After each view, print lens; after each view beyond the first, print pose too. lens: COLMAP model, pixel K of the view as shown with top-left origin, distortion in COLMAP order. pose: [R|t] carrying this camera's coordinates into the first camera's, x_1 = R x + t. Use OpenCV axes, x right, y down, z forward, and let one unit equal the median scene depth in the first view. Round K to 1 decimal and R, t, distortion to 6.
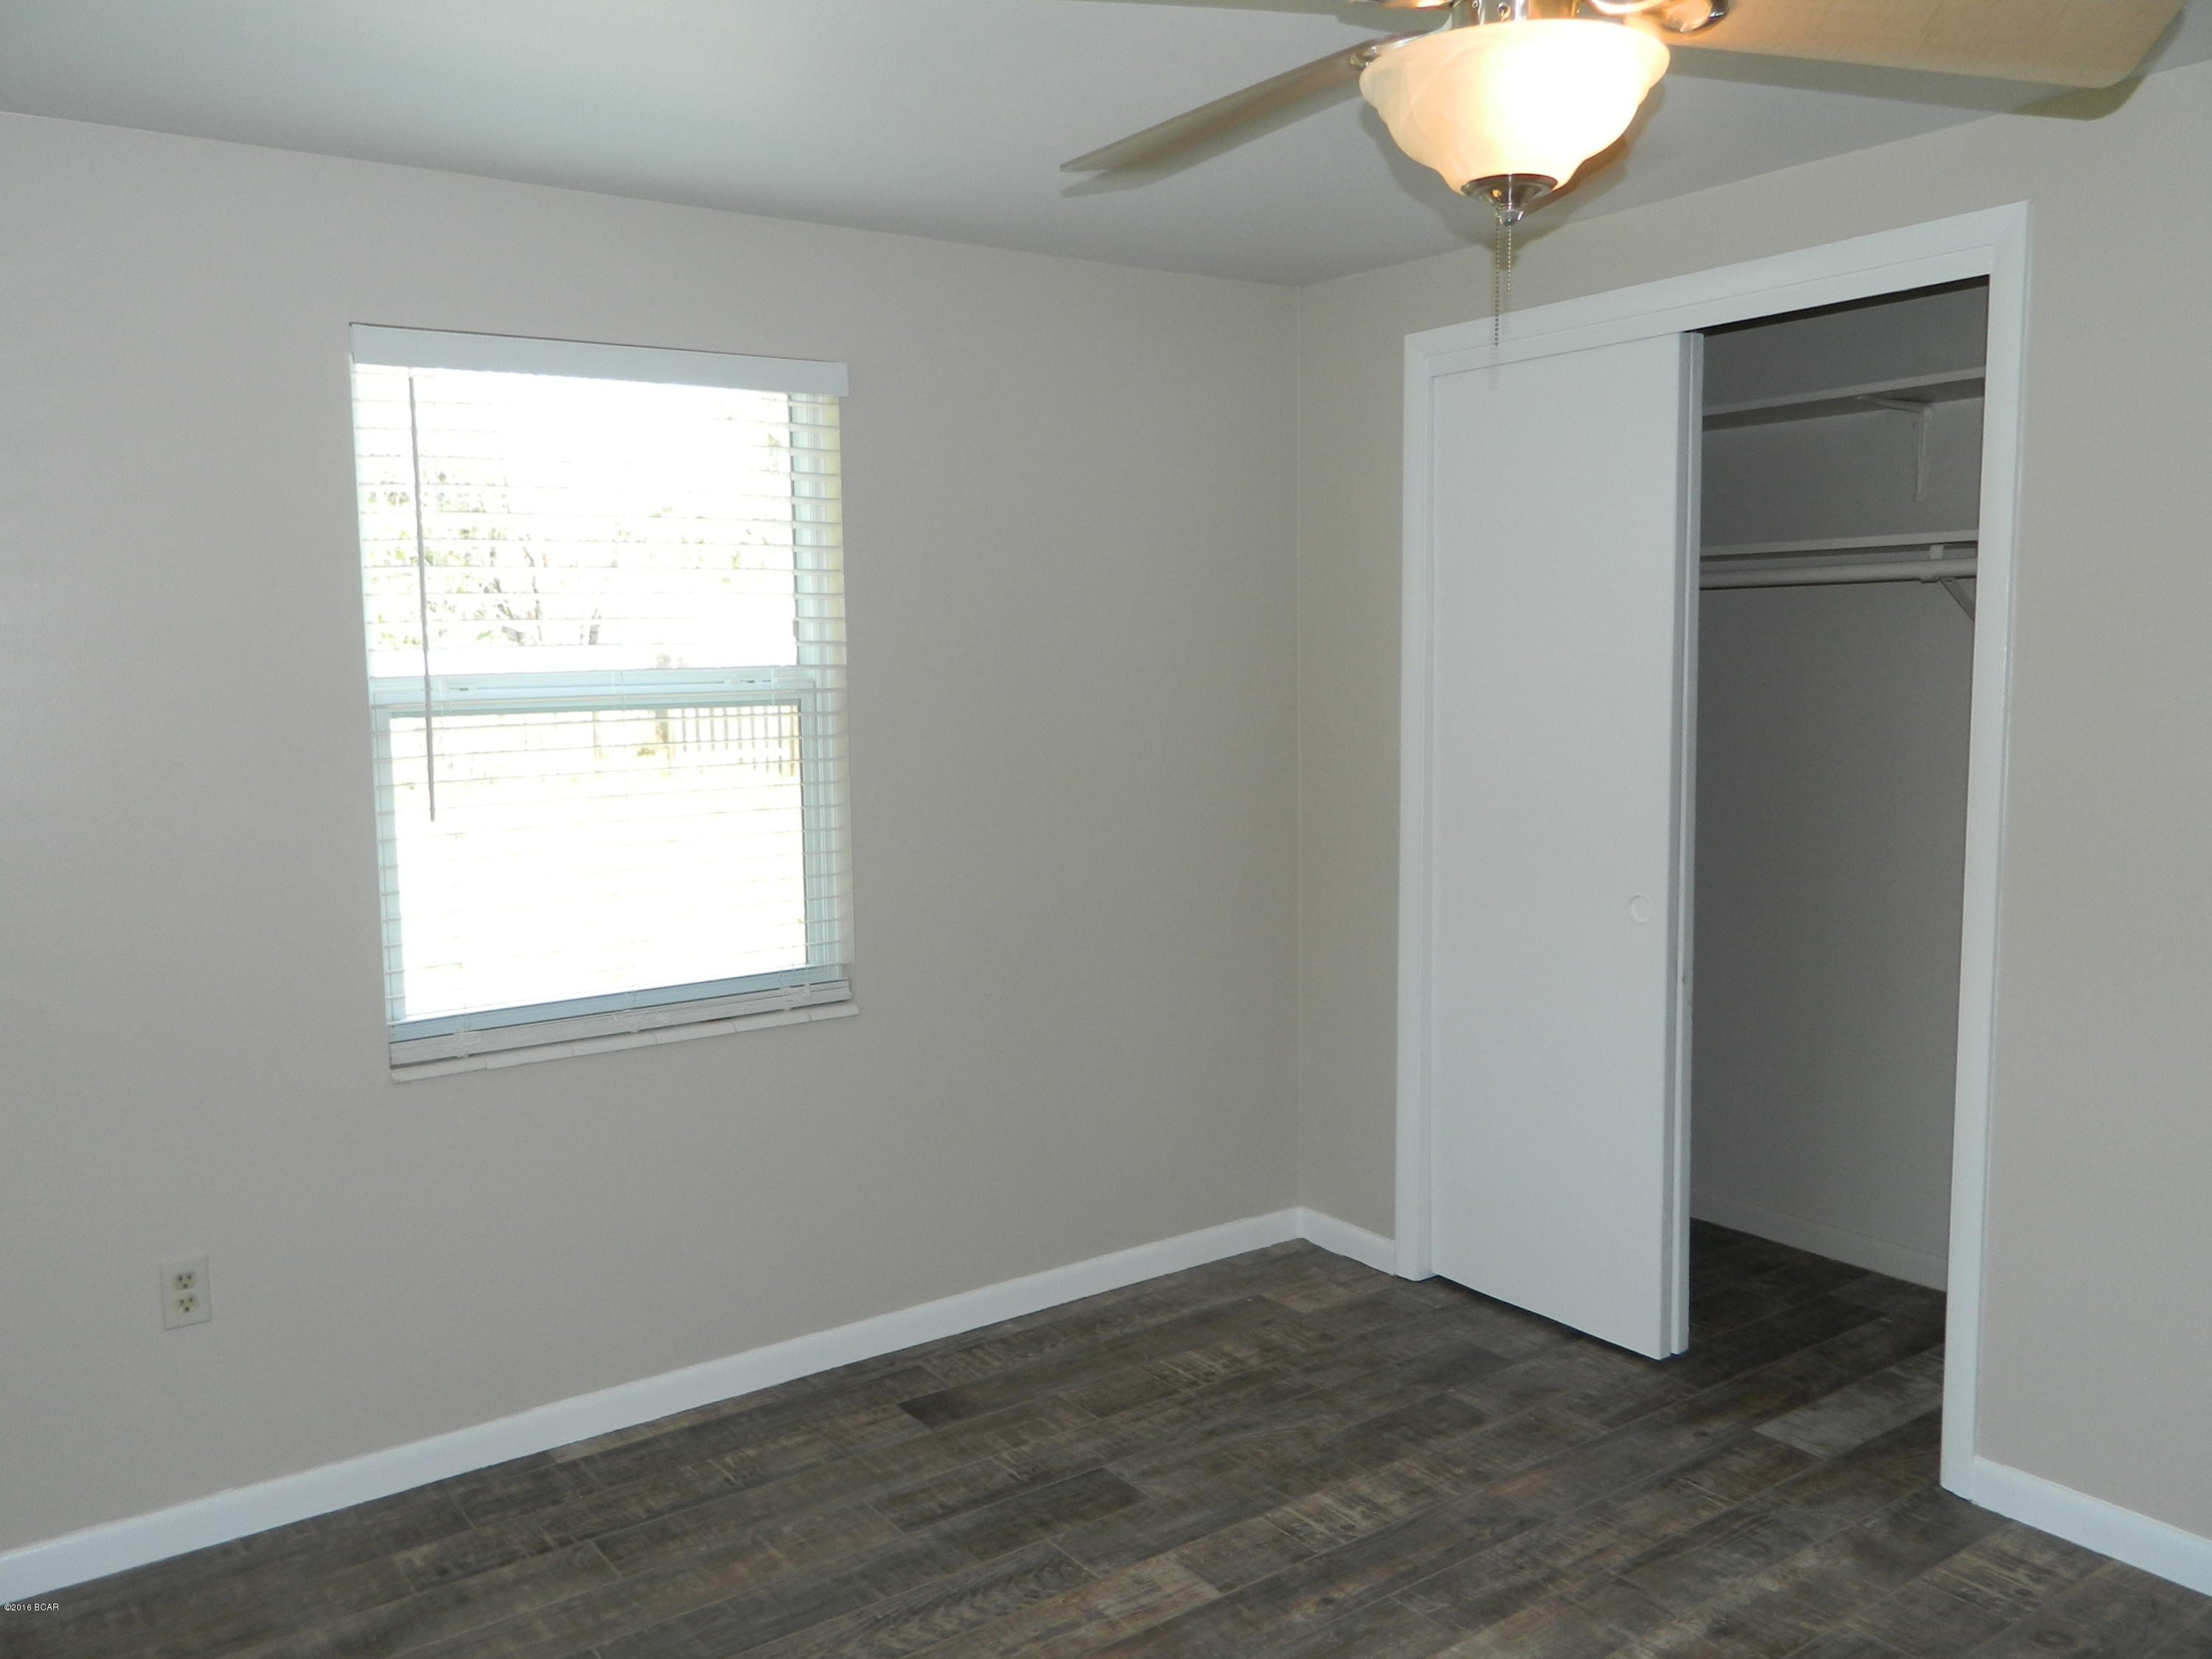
lens RADIAL K [[1656.3, 0, 1177.2], [0, 1656.3, 827.0], [0, 0, 1]] dist [-0.001456, 0.009128]
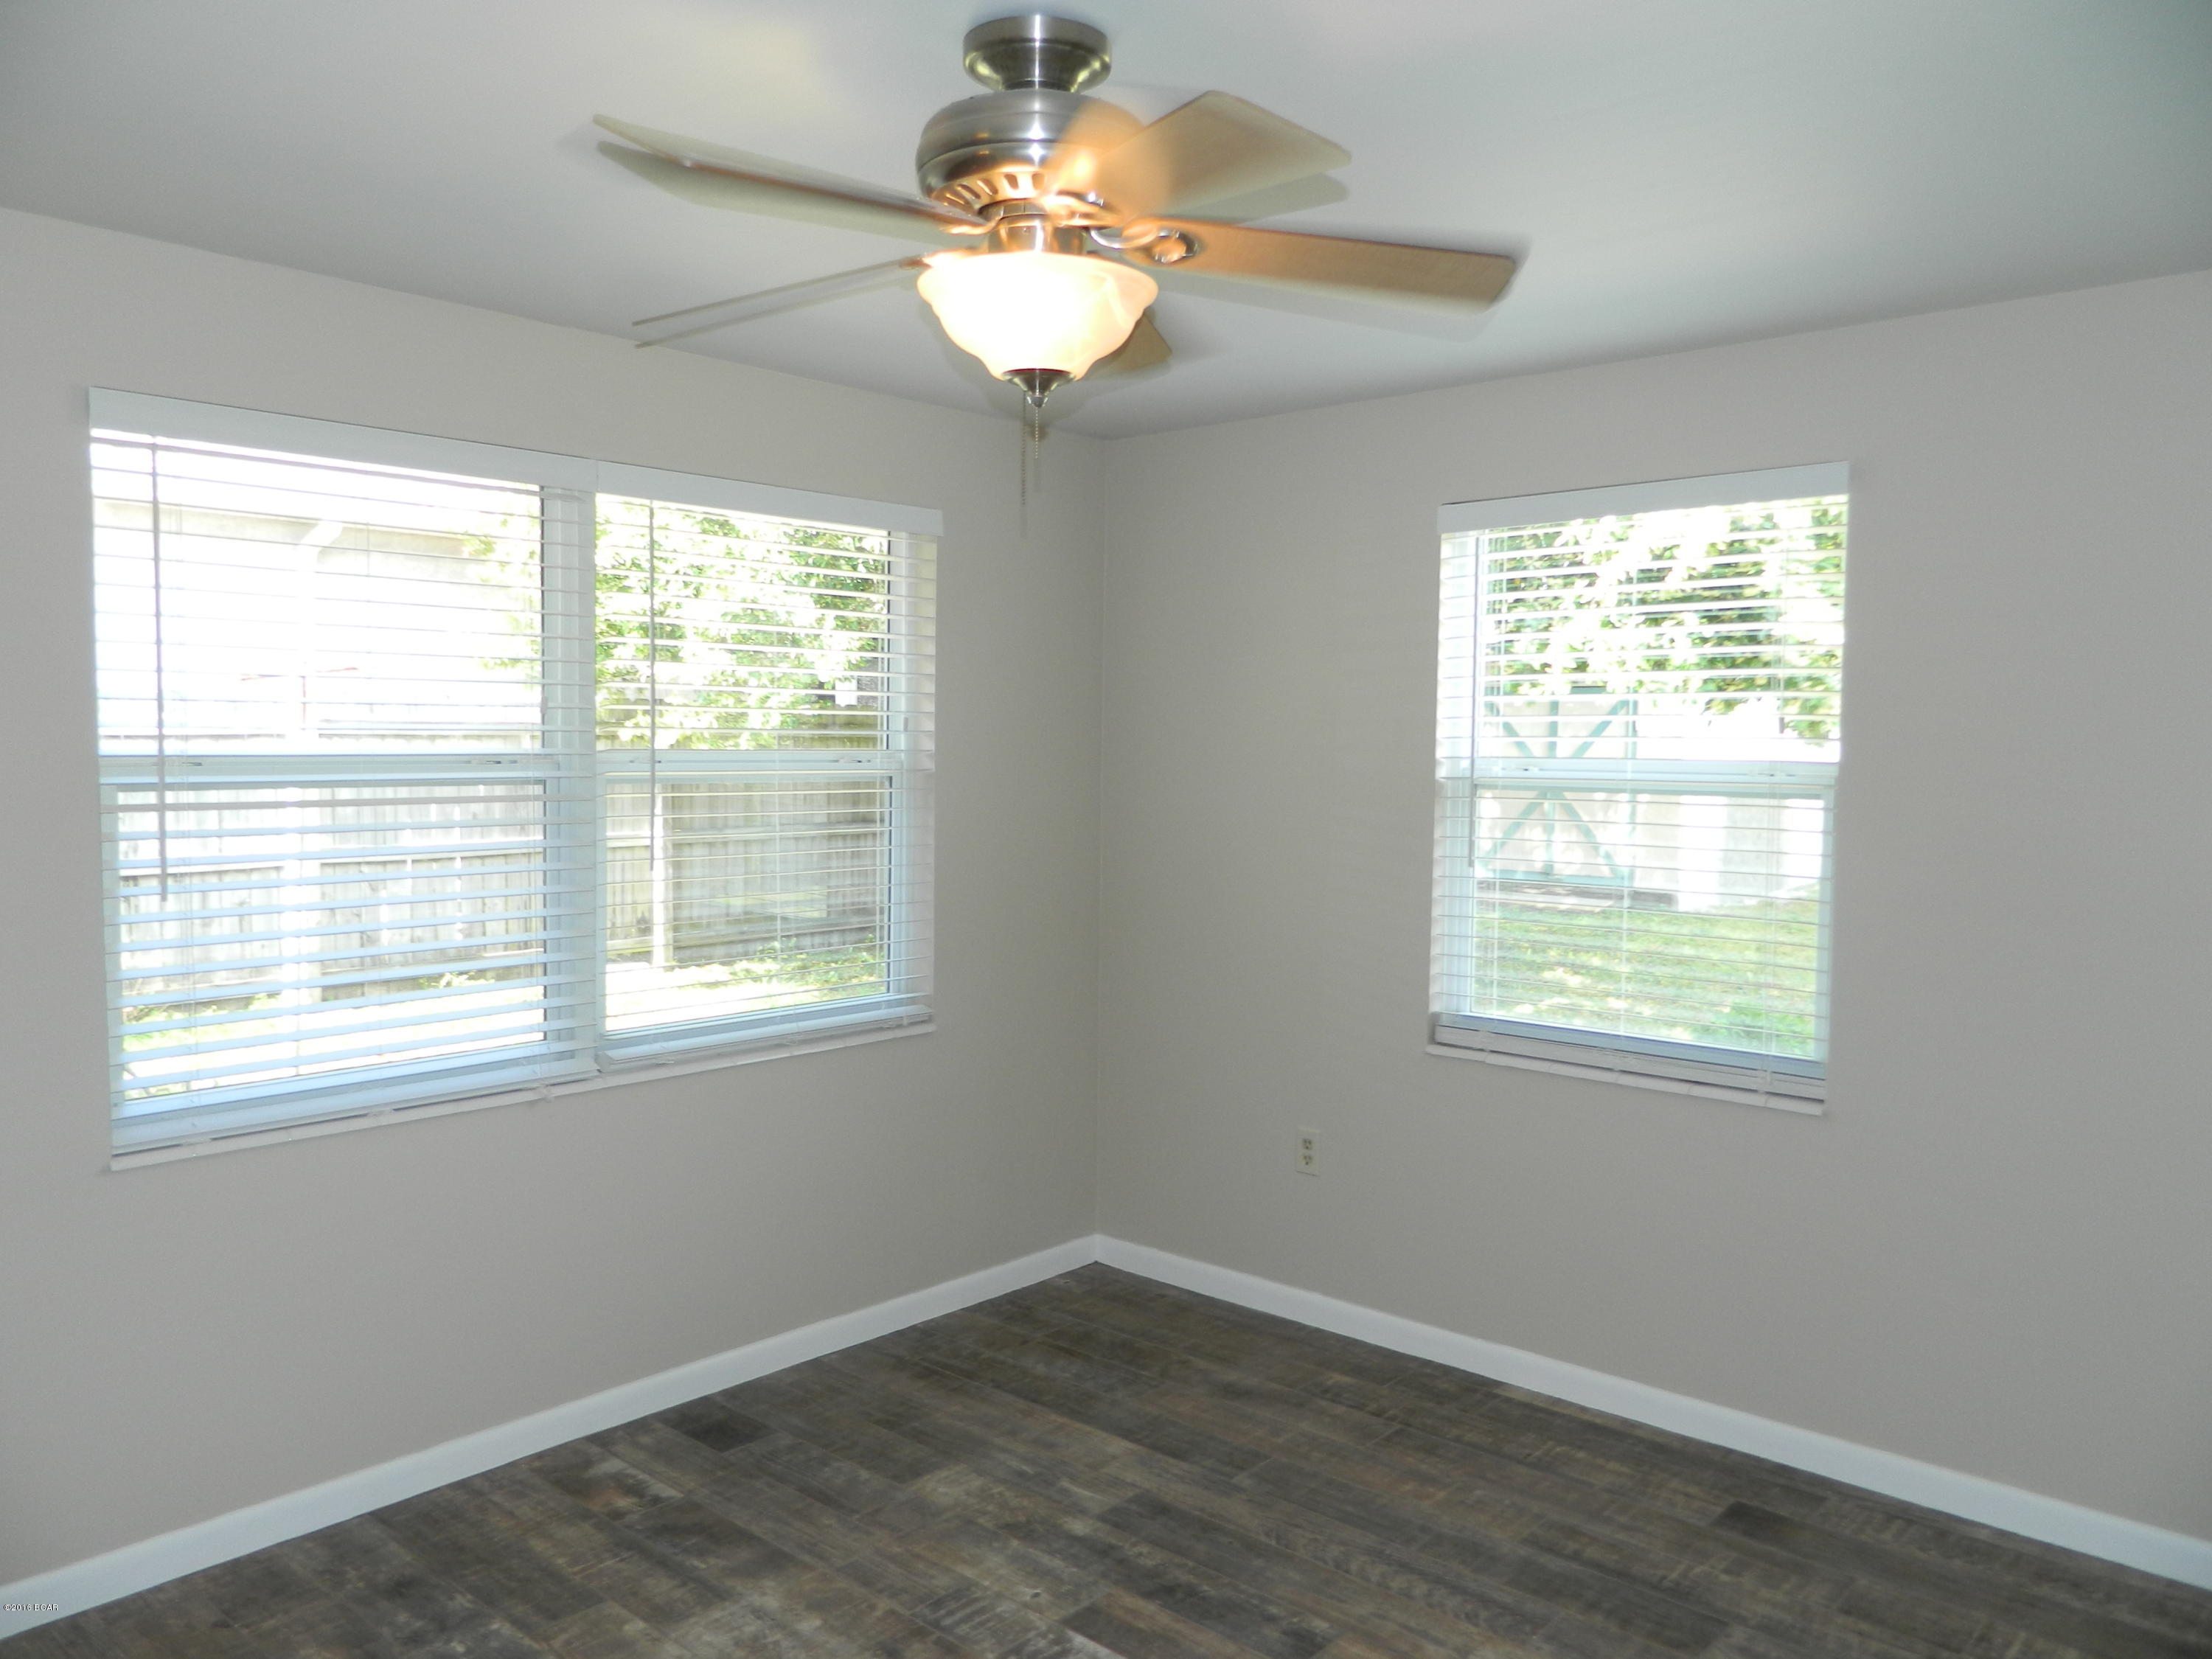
lens RADIAL K [[1656.3, 0, 1177.2], [0, 1656.3, 827.0], [0, 0, 1]] dist [-0.001456, 0.009128]
pose [[0.244656, 0.067254, -0.967275, 0.779622], [-0.121382, 0.991868, 0.038262, -0.057536], [0.961982, 0.108049, 0.250830, 0.436045]]
